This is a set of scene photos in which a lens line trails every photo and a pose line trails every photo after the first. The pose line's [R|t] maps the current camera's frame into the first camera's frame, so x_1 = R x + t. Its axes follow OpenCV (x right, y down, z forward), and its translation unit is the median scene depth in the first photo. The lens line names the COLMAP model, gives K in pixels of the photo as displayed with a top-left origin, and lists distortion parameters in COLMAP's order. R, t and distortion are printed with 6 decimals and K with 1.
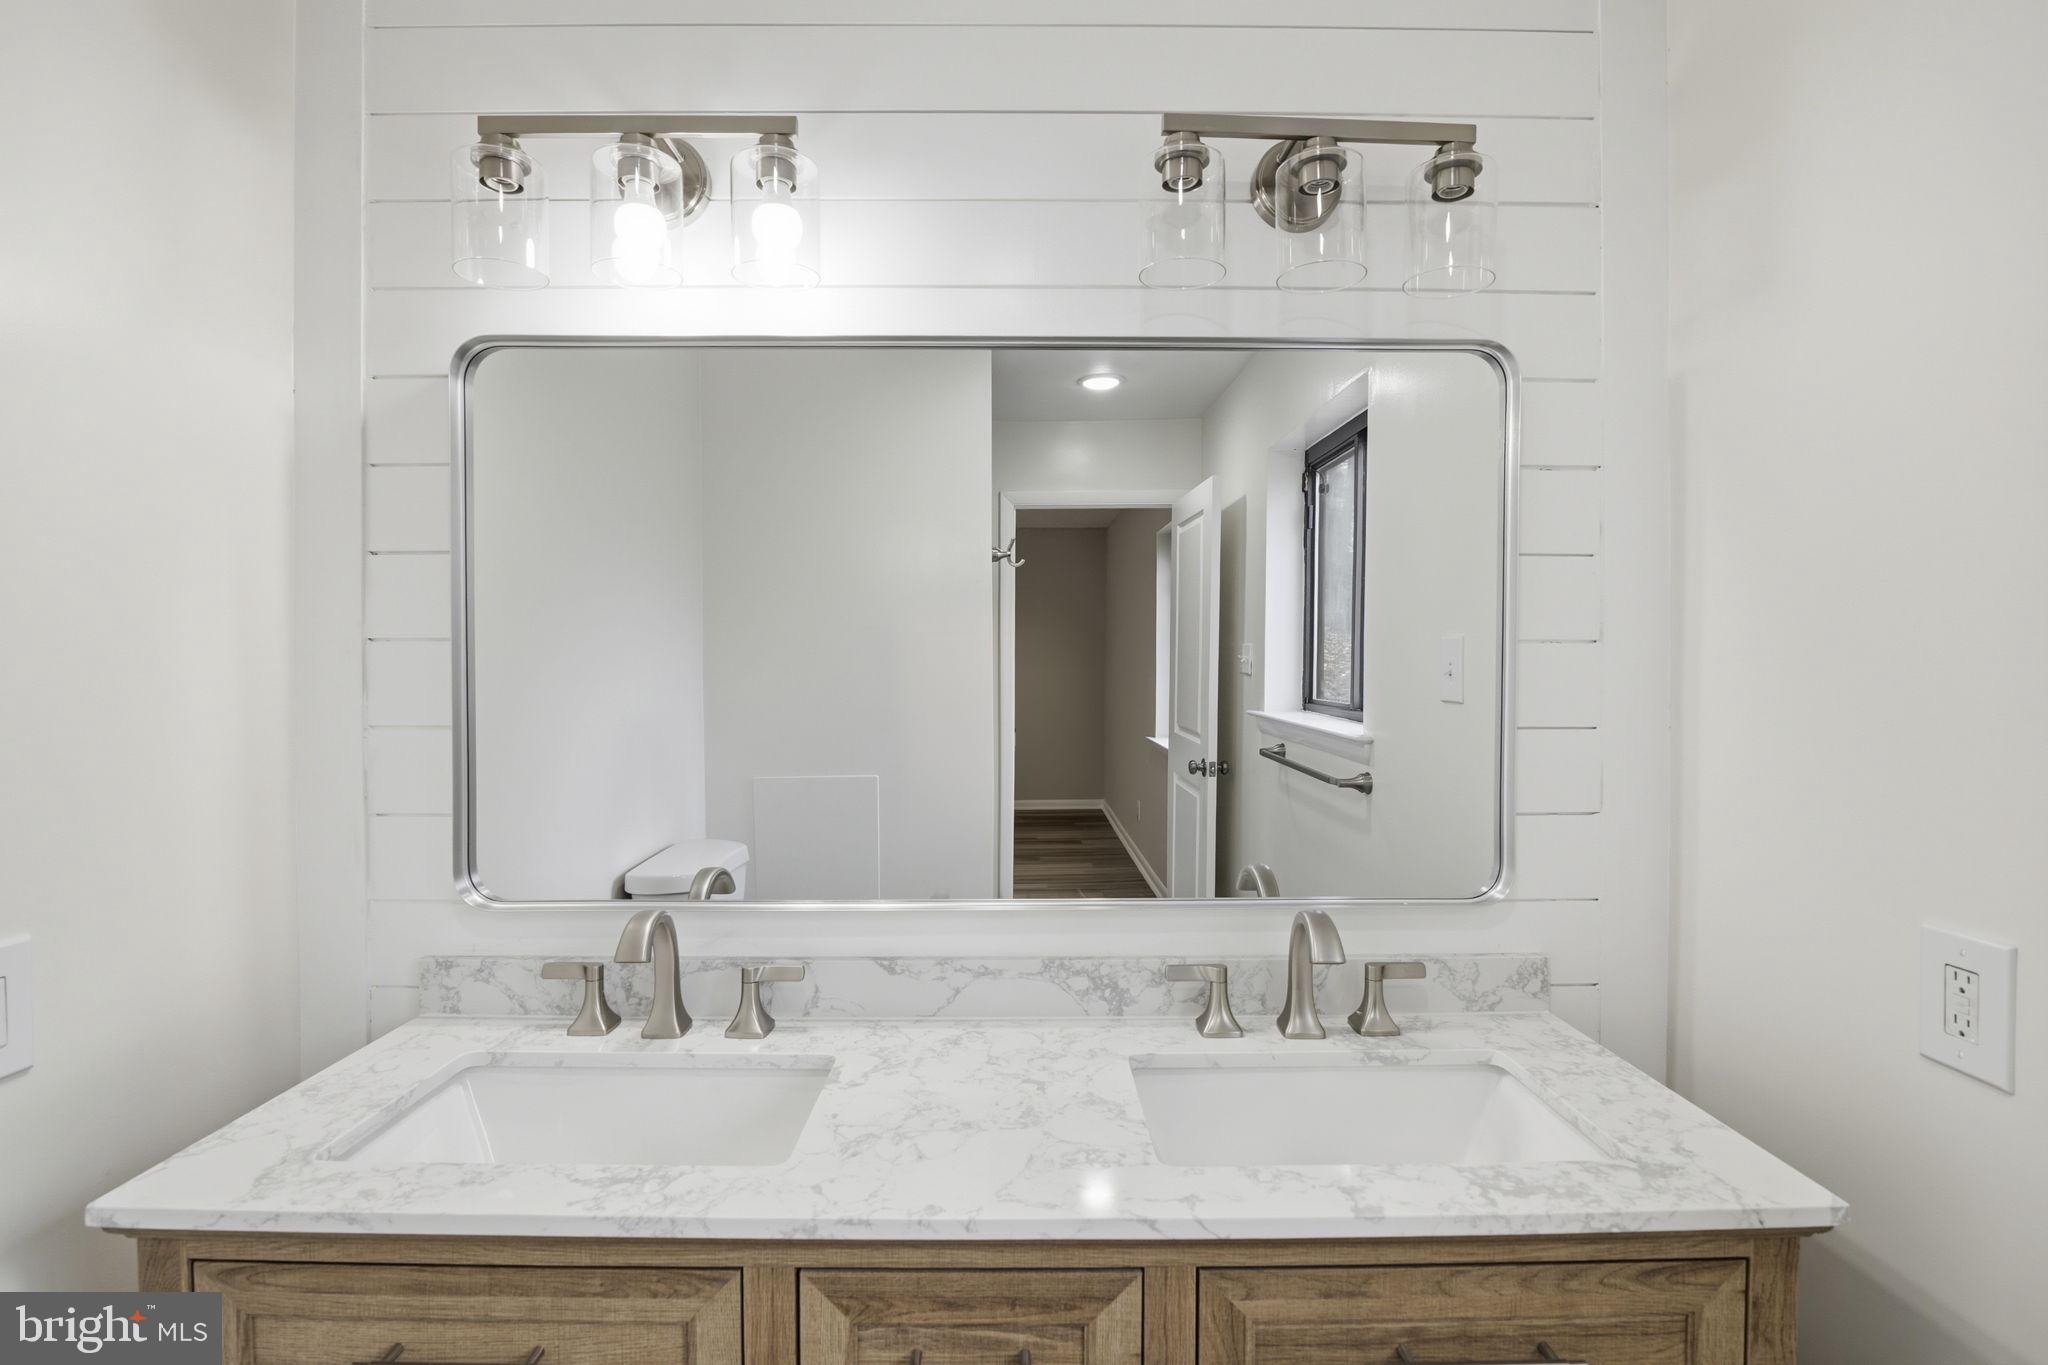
lens RADIAL K [[989.8, 0, 1002.4], [0, 989.8, 674.1], [0, 0, 1]] dist [-0.018361, 0.000816]
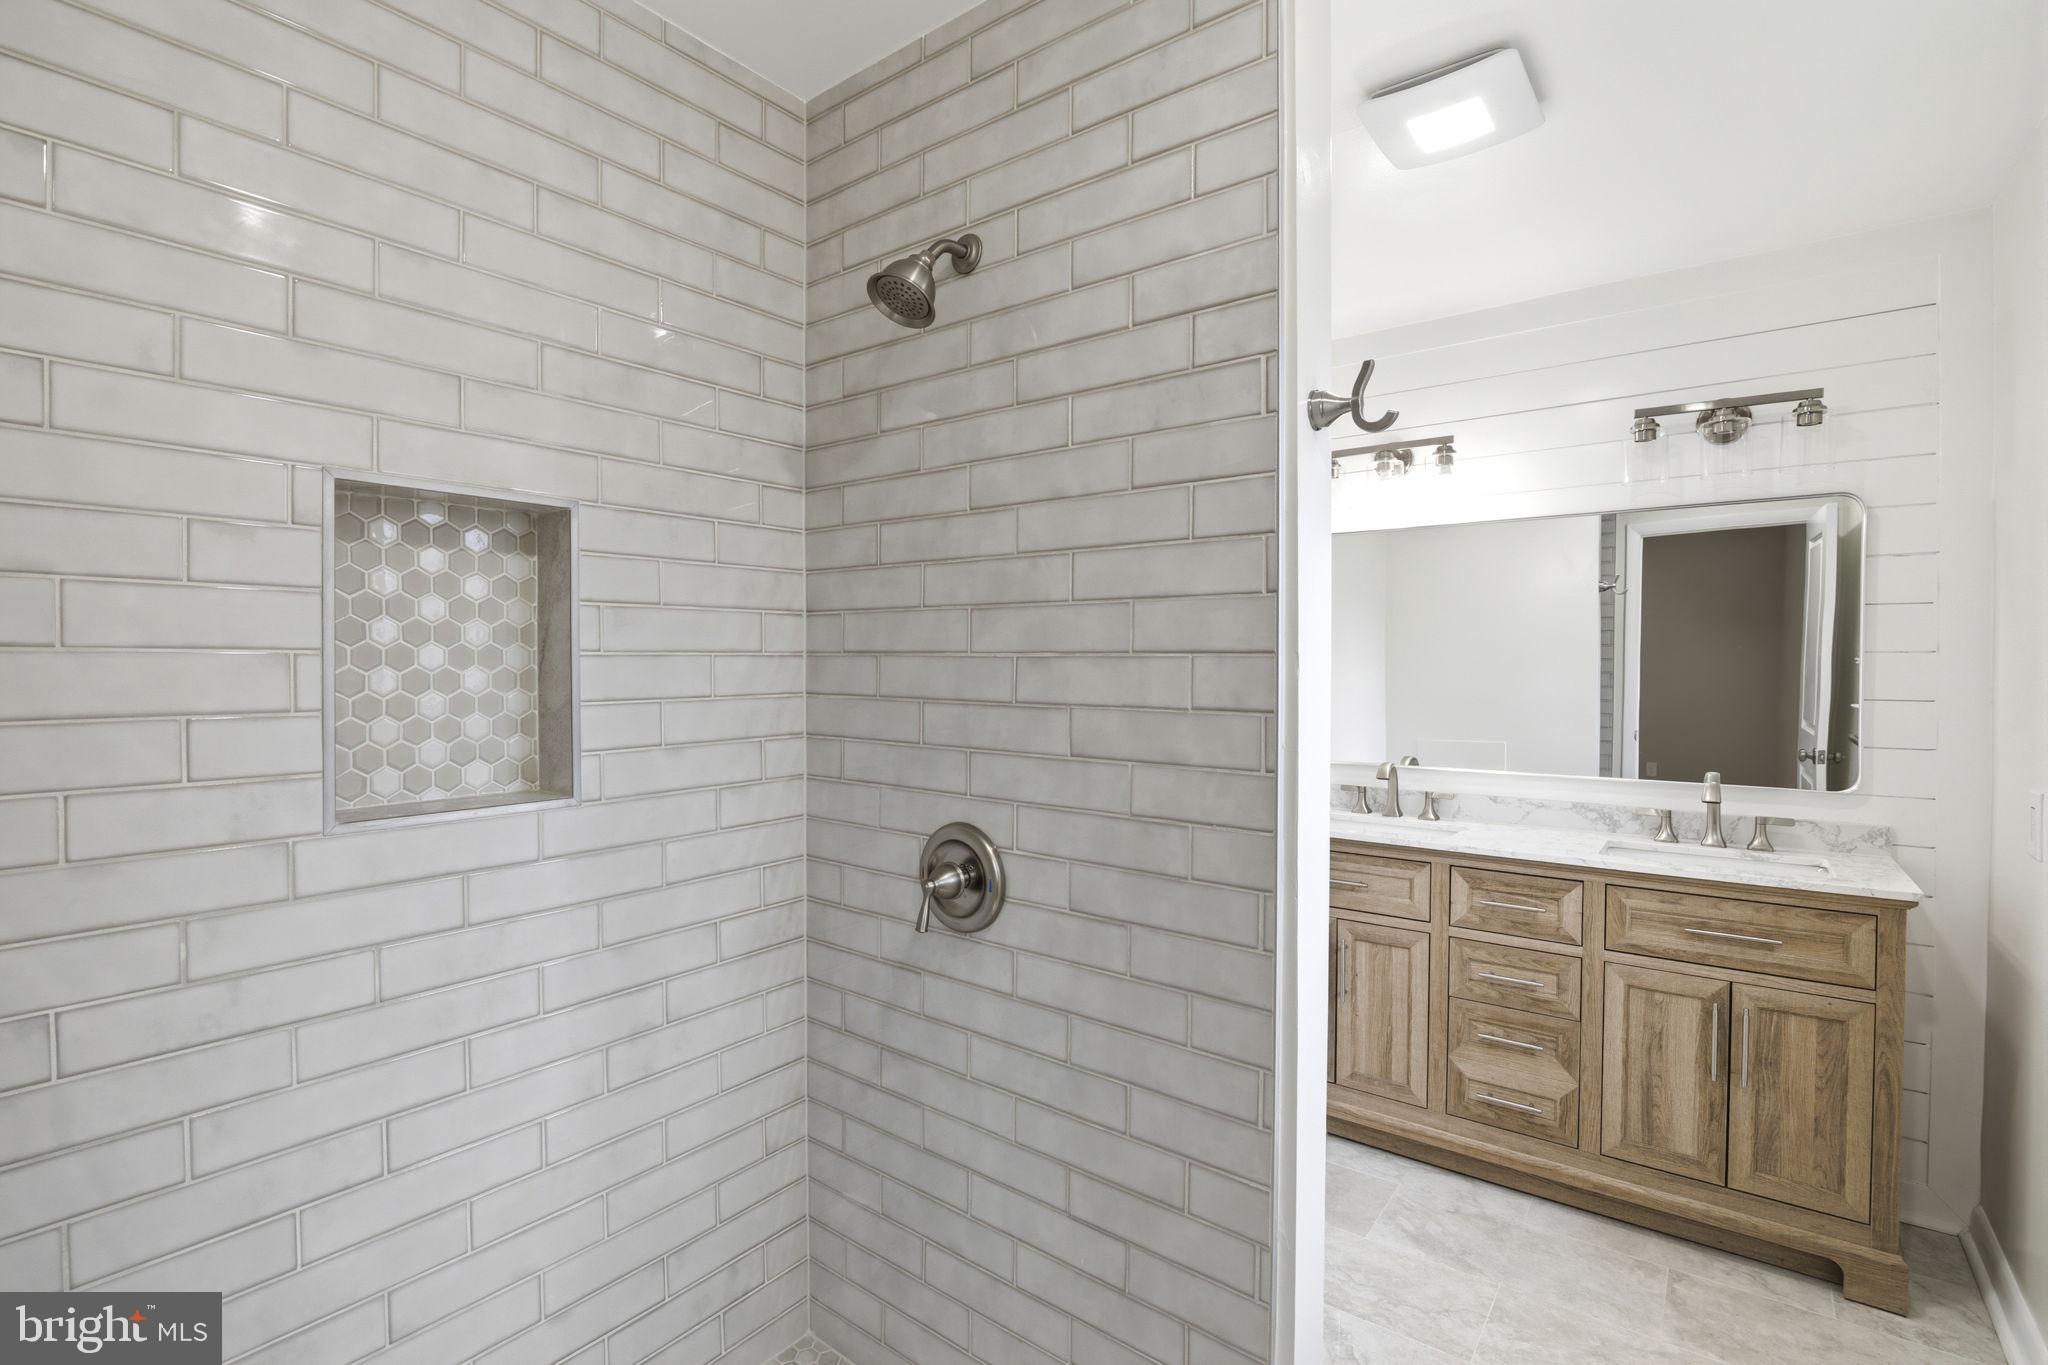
lens RADIAL K [[989.8, 0, 1002.4], [0, 989.8, 674.1], [0, 0, 1]] dist [-0.018361, 0.000816]
pose [[0.810245, 0.006611, -0.586053, 0.422061], [-0.008471, 0.999964, -0.000432, 0.031322], [0.586030, 0.005314, 0.810272, -2.138030]]
